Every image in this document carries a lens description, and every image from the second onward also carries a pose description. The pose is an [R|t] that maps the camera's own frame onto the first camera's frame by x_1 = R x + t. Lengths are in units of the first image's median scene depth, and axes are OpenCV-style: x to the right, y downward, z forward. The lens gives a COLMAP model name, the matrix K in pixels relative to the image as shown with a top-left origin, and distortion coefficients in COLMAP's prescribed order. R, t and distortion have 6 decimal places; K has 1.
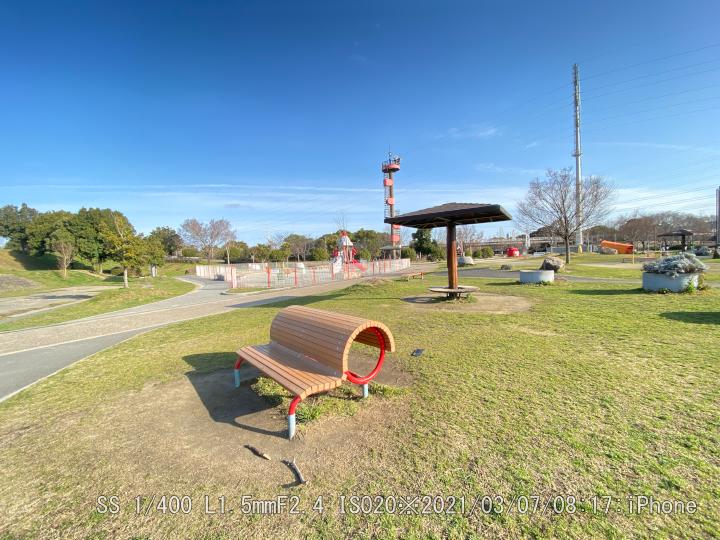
lens RADIAL K [[290.9, 0, 363.0], [0, 290.9, 268.7], [0, 0, 1]] dist [0.025450, -0.022666]
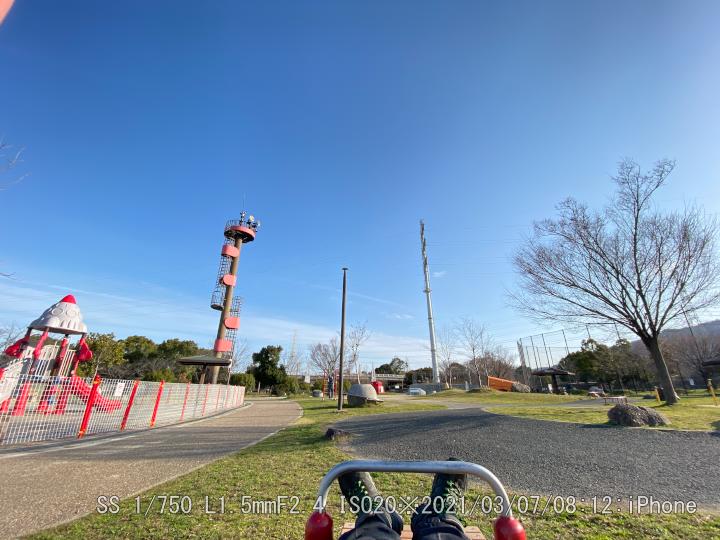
lens RADIAL K [[290.9, 0, 363.0], [0, 290.9, 268.7], [0, 0, 1]] dist [0.025450, -0.022666]
pose [[0.867605, 0.227895, 0.441956, 0.043947], [-0.017093, 0.901937, -0.431529, -0.002268], [-0.496960, 0.366842, 0.786421, 0.267503]]
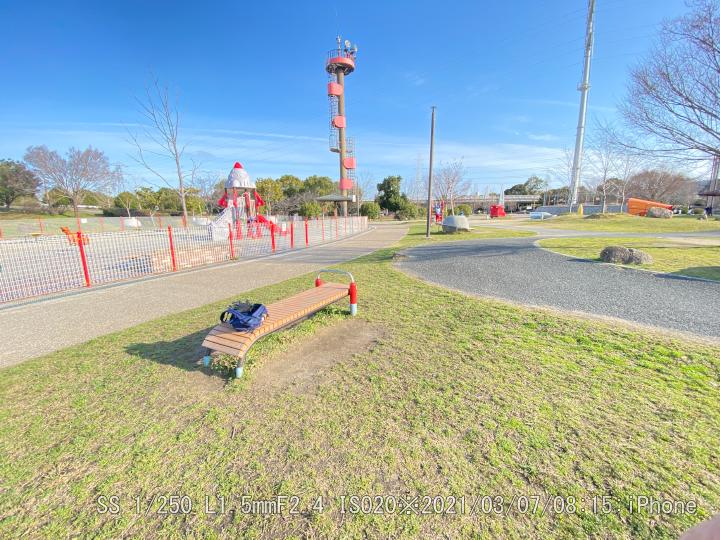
lens RADIAL K [[290.9, 0, 363.0], [0, 290.9, 268.7], [0, 0, 1]] dist [0.025450, -0.022666]
pose [[0.994058, 0.004002, 0.108778, 0.053660], [-0.020053, 0.988953, 0.146868, -0.009148], [-0.106989, -0.148177, 0.983157, 0.223332]]
